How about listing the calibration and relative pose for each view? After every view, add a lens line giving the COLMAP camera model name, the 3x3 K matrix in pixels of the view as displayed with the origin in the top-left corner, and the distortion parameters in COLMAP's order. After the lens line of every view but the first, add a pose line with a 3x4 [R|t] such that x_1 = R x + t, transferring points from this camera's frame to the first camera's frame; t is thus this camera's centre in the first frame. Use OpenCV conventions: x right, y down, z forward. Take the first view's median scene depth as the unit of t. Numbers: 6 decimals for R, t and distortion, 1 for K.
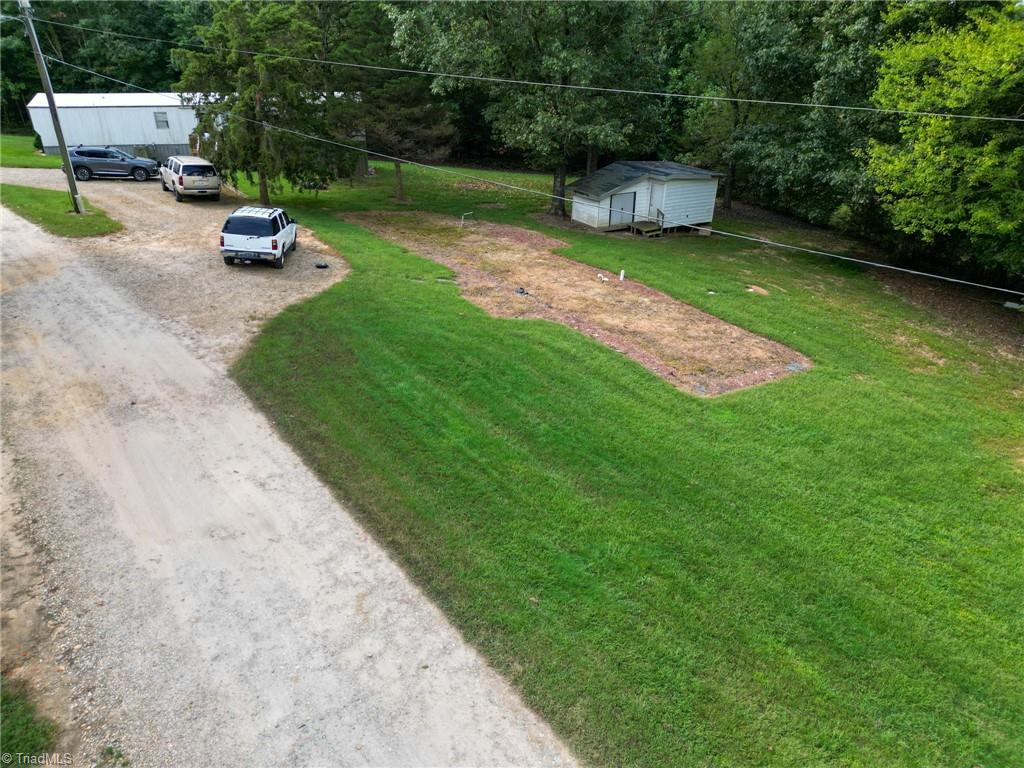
lens RADIAL K [[713.9, 0, 508.0], [0, 713.9, 384.8], [0, 0, 1]] dist [0.075478, -0.069666]
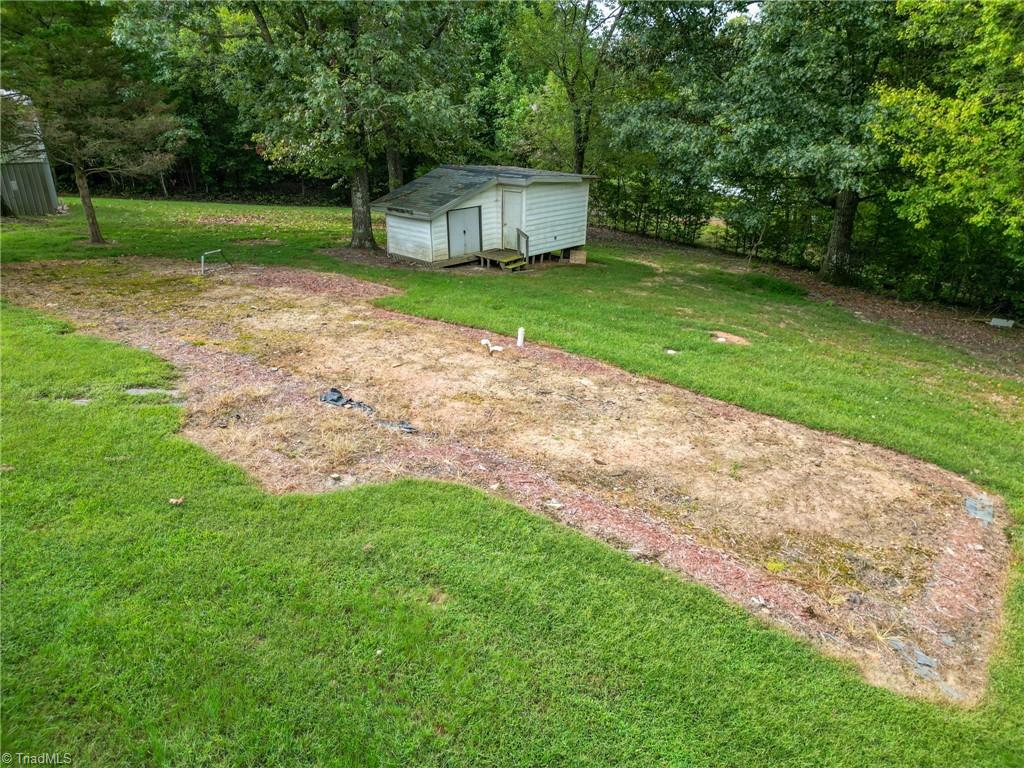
lens RADIAL K [[719.2, 0, 504.4], [0, 719.2, 371.4], [0, 0, 1]] dist [0.126093, -0.188021]
pose [[0.955788, -0.112524, 0.271675, -0.001133], [0.134875, 0.988729, -0.064991, -0.087372], [-0.261300, 0.098760, 0.960192, 0.454371]]
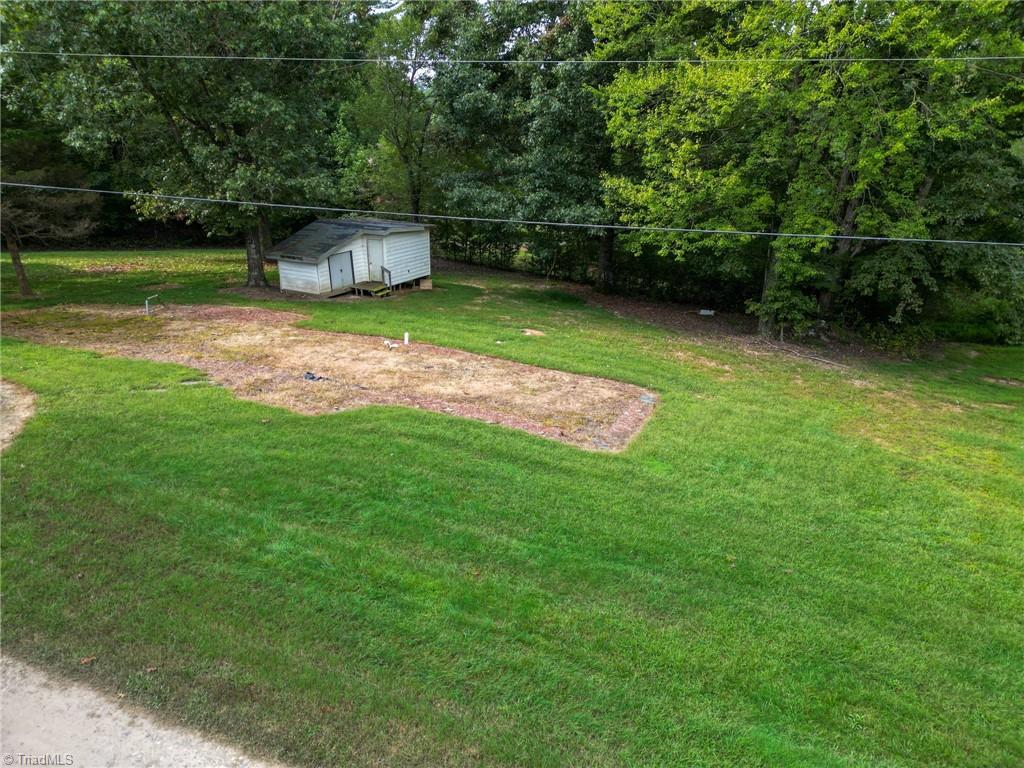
lens RADIAL K [[713.9, 0, 508.0], [0, 713.9, 384.8], [0, 0, 1]] dist [0.075478, -0.069666]
pose [[0.853992, -0.191739, 0.483666, -0.148968], [0.235530, 0.971379, -0.030785, -0.041234], [-0.463921, 0.140209, 0.874711, 0.190261]]
